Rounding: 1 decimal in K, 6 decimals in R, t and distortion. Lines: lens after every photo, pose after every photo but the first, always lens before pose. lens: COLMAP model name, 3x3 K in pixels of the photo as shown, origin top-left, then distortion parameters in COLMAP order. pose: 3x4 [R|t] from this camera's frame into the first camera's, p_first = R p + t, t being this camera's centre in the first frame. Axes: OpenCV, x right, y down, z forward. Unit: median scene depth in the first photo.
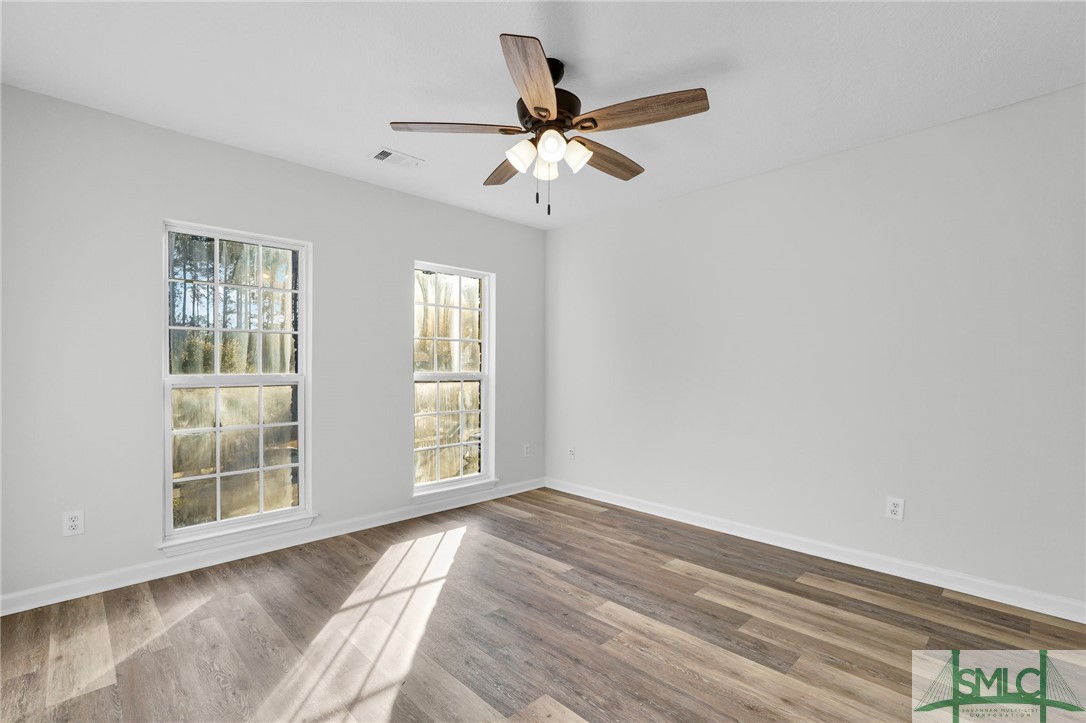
lens RADIAL K [[486.0, 0, 543.8], [0, 486.0, 365.7], [0, 0, 1]] dist [-0.002841, 0.002154]
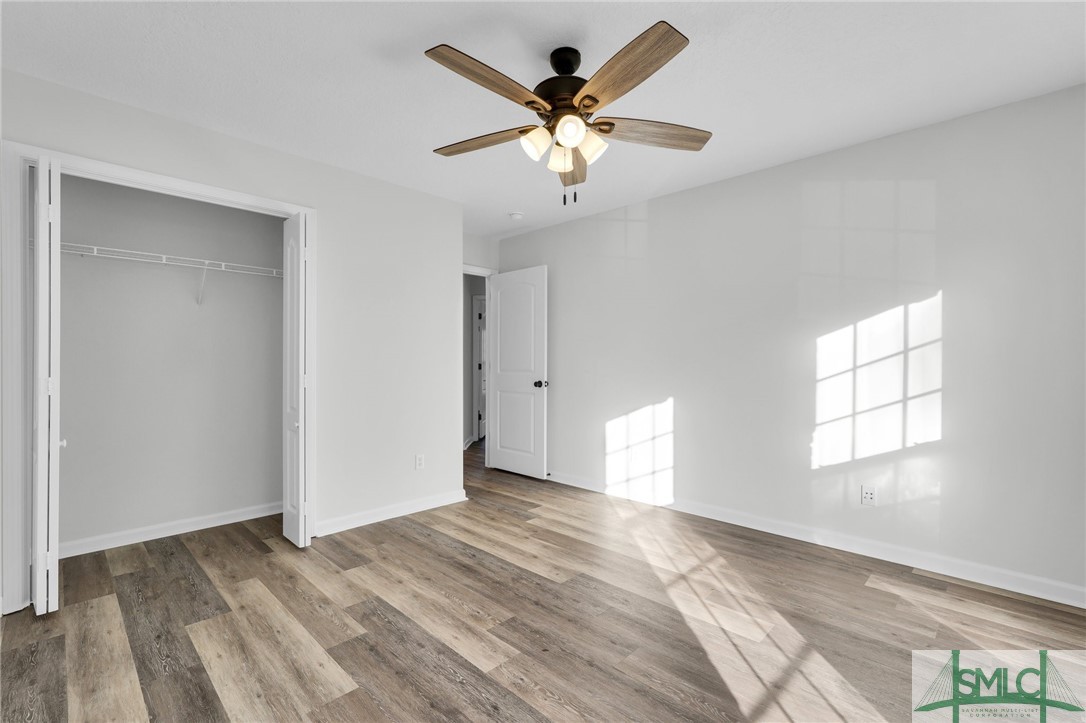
lens RADIAL K [[486.0, 0, 542.2], [0, 486.0, 362.9], [0, 0, 1]] dist [-0.002841, 0.002154]
pose [[-0.999771, -0.004195, -0.020966, 0.077379], [-0.004115, 0.999984, -0.003856, 0.012893], [0.020982, -0.003769, -0.999773, 2.054534]]
